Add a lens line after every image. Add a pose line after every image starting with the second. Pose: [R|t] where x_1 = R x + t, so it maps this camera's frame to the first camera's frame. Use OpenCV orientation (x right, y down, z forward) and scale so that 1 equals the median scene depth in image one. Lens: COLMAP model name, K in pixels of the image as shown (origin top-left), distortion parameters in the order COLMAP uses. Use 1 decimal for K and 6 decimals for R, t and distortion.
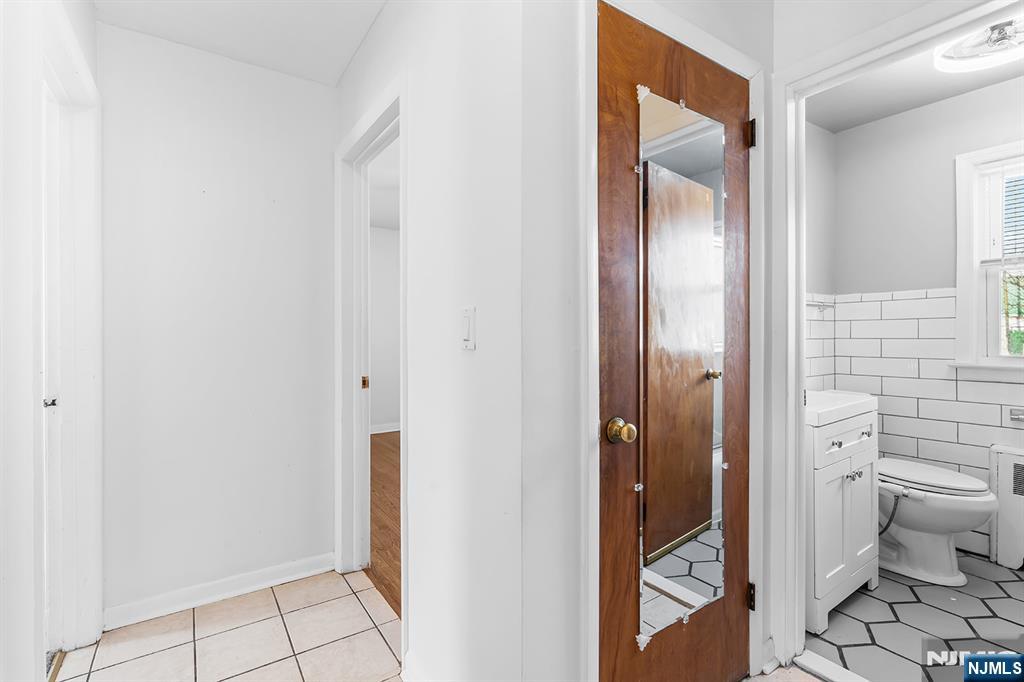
lens RADIAL K [[467.7, 0, 517.2], [0, 467.7, 336.8], [0, 0, 1]] dist [-0.002599, 0.002158]
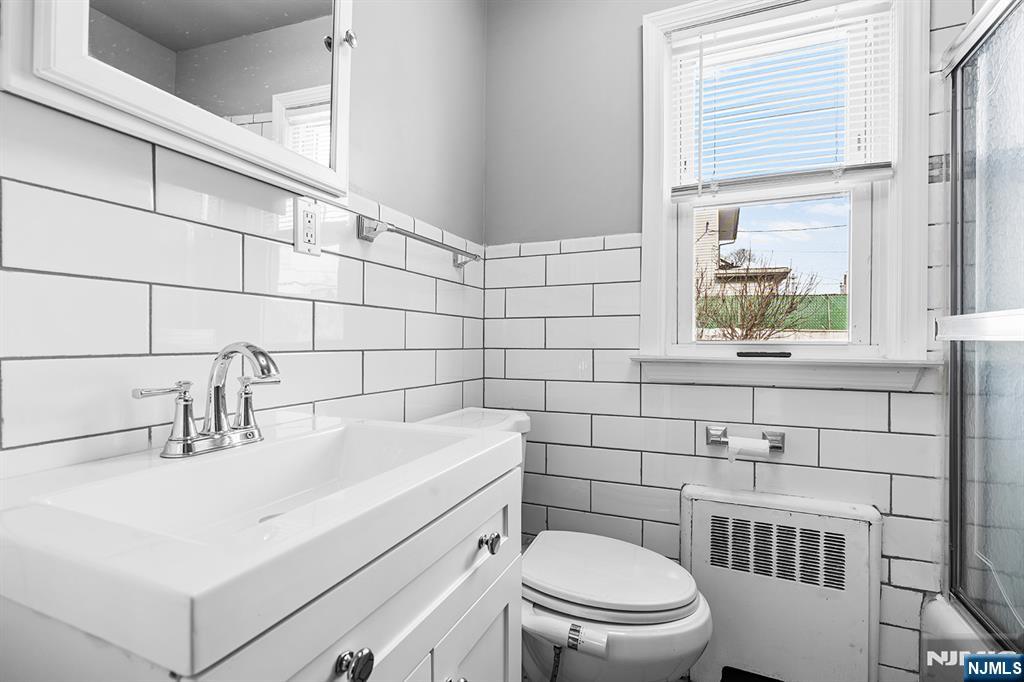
lens RADIAL K [[467.7, 0, 512.5], [0, 467.7, 342.6], [0, 0, 1]] dist [-0.002599, 0.002158]
pose [[0.851129, 0.010130, 0.524858, 0.476030], [-0.008257, 0.999948, -0.005910, 0.044948], [-0.524891, 0.000697, 0.851169, 0.568704]]
